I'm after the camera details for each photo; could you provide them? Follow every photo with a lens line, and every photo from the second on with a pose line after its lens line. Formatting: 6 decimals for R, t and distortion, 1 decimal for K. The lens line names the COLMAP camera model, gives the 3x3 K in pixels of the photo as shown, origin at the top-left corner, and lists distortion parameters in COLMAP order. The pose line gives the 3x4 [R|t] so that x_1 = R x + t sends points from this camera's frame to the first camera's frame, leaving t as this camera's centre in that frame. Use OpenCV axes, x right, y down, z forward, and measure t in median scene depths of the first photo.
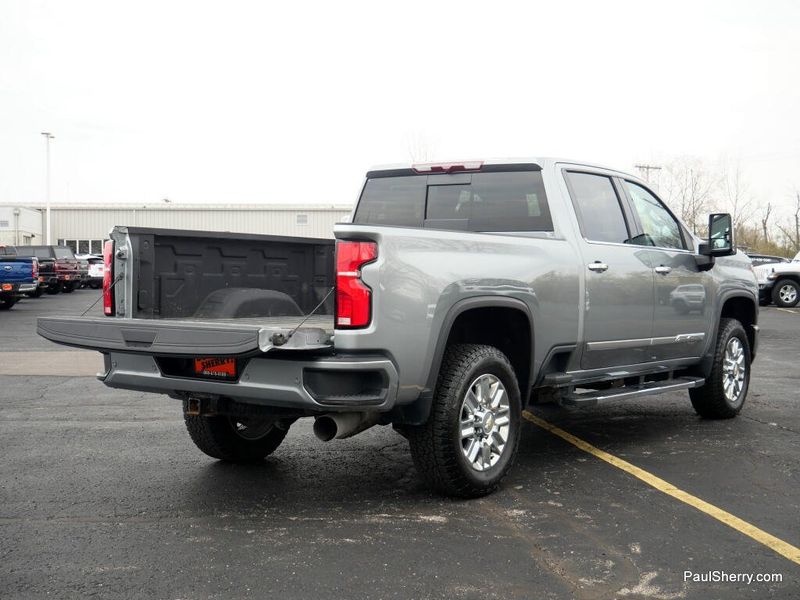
lens RADIAL K [[1211.3, 0, 397.2], [0, 1211.3, 309.1], [0, 0, 1]] dist [0.003062, 0.000000]
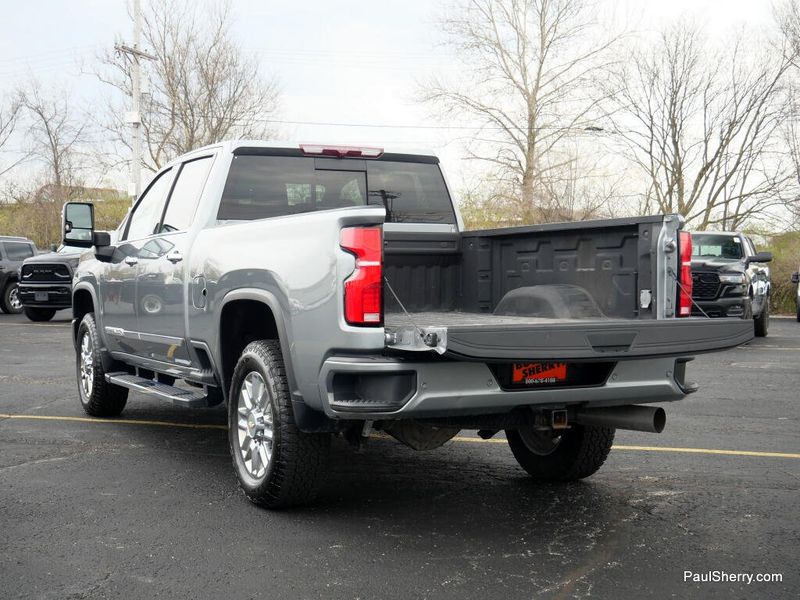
lens RADIAL K [[1211.3, 0, 405.4], [0, 1211.3, 300.5], [0, 0, 1]] dist [0.003062, 0.000000]
pose [[0.444189, -0.036356, 0.895195, -0.889683], [0.040345, 0.998974, 0.020552, -0.024102], [-0.895024, 0.026988, 0.445200, 0.638238]]
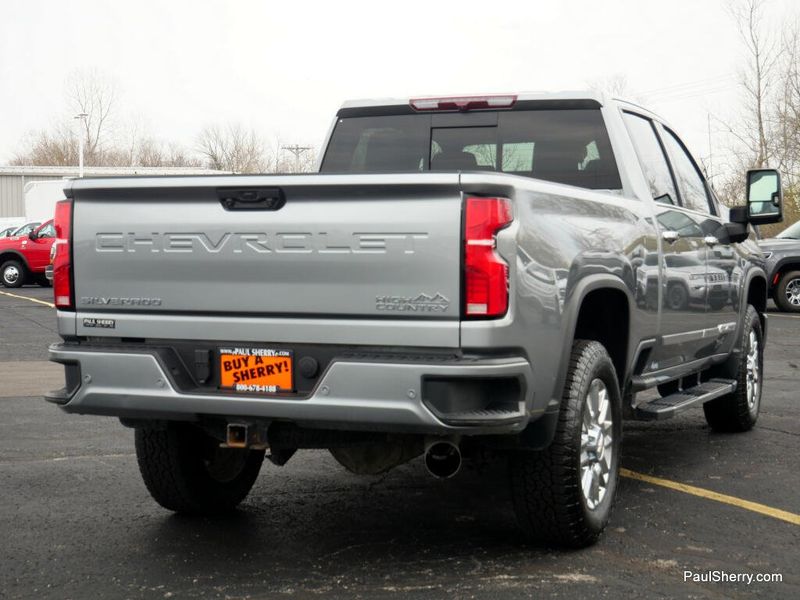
lens RADIAL K [[1552.5, 0, 402.1], [0, 1552.5, 302.9], [0, 0, 1]] dist [0.042498, 0.000000]
pose [[0.971987, -0.015010, 0.234555, -0.254894], [0.015286, 0.999883, 0.000640, 0.004289], [-0.234537, 0.002963, 0.972103, 0.098143]]
